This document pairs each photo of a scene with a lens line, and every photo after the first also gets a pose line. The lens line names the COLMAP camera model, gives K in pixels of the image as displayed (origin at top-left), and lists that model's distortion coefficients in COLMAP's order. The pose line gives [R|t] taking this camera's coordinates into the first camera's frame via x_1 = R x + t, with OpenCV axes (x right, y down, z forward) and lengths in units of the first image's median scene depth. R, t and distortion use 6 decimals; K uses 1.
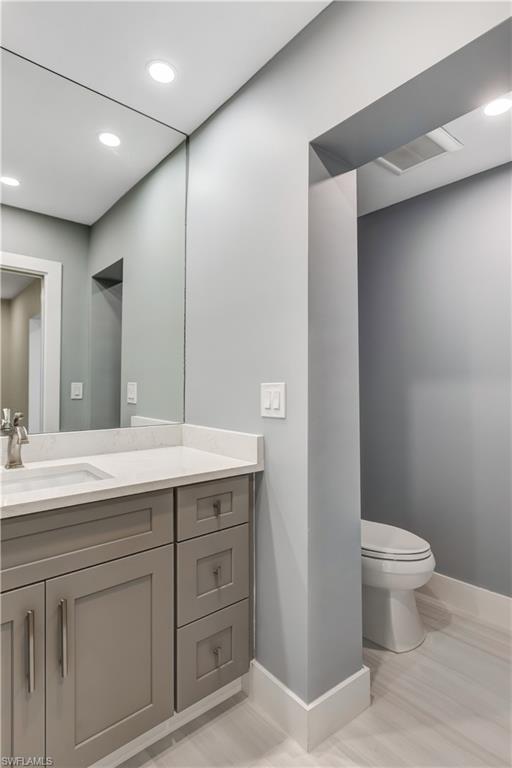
lens RADIAL K [[394.9, 0, 256.0], [0, 394.9, 384.0], [0, 0, 1]] dist [0.001216, 0.000504]
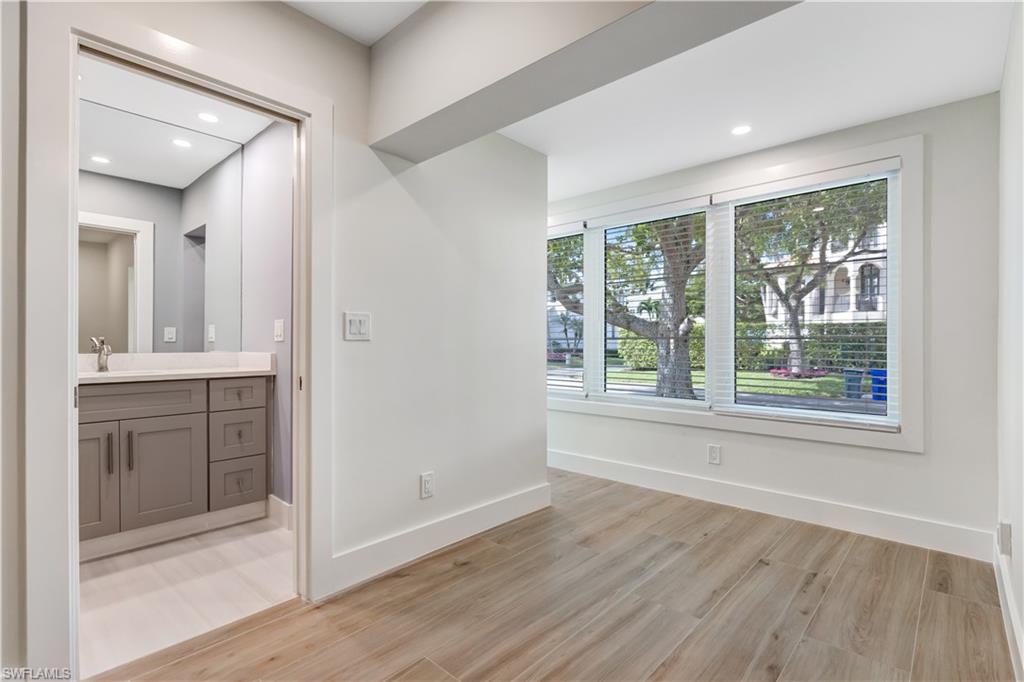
lens RADIAL K [[482.4, 0, 516.0], [0, 482.4, 342.8], [0, 0, 1]] dist [0.003610, 0.000774]
pose [[0.990325, -0.005632, 0.138651, 0.725244], [0.005144, 0.999979, 0.003882, 0.087889], [-0.138670, -0.003132, 0.990334, -1.098216]]
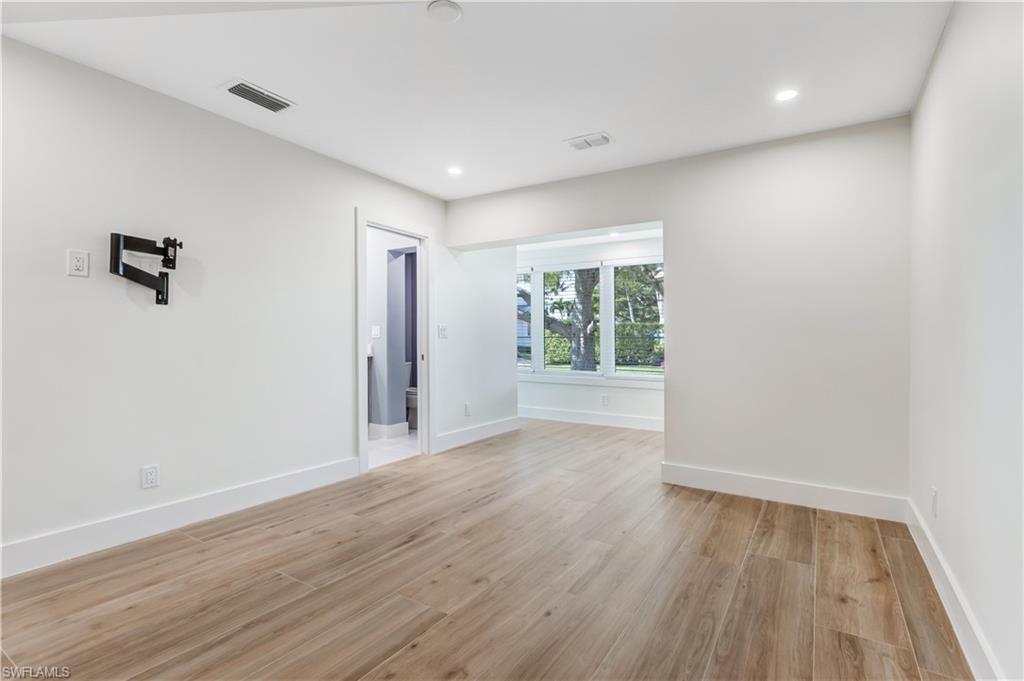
lens RADIAL K [[482.4, 0, 516.0], [0, 482.4, 342.3], [0, 0, 1]] dist [0.003610, 0.000774]
pose [[0.949945, -0.003826, 0.312393, -0.087851], [0.000832, 0.999952, 0.009717, 0.076729], [-0.312415, -0.008971, 0.949903, -2.750072]]
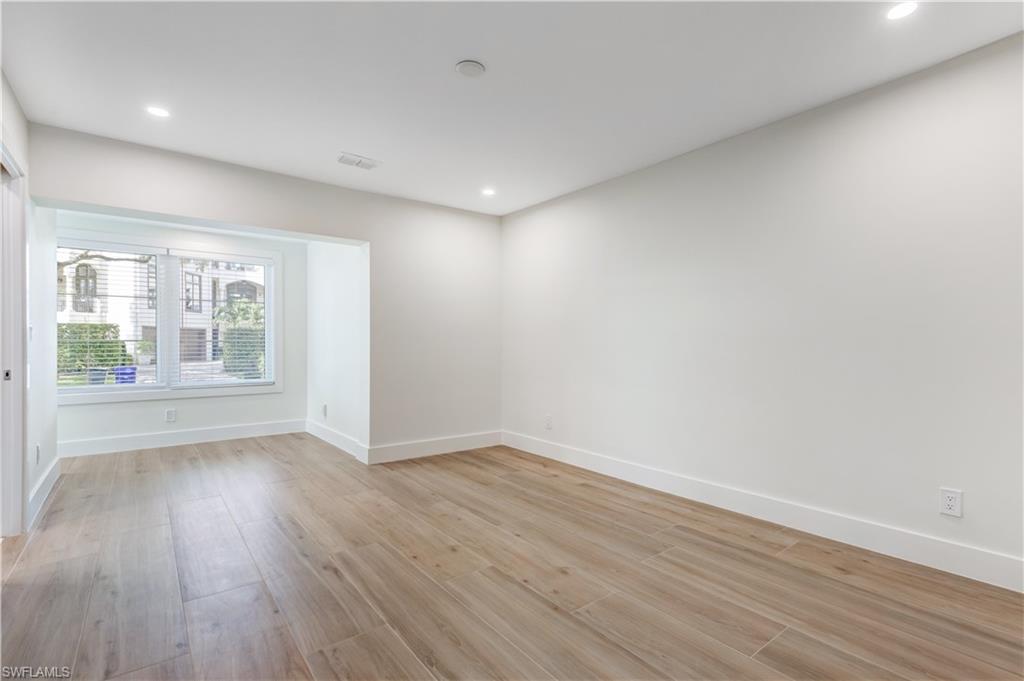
lens RADIAL K [[476.1, 0, 509.9], [0, 476.1, 343.5], [0, 0, 1]] dist [0.019379, 0.000050]
pose [[0.042571, -0.005978, 0.999076, -1.417096], [-0.000602, 0.999982, 0.006009, 0.075547], [-0.999093, -0.000857, 0.042567, -1.604815]]
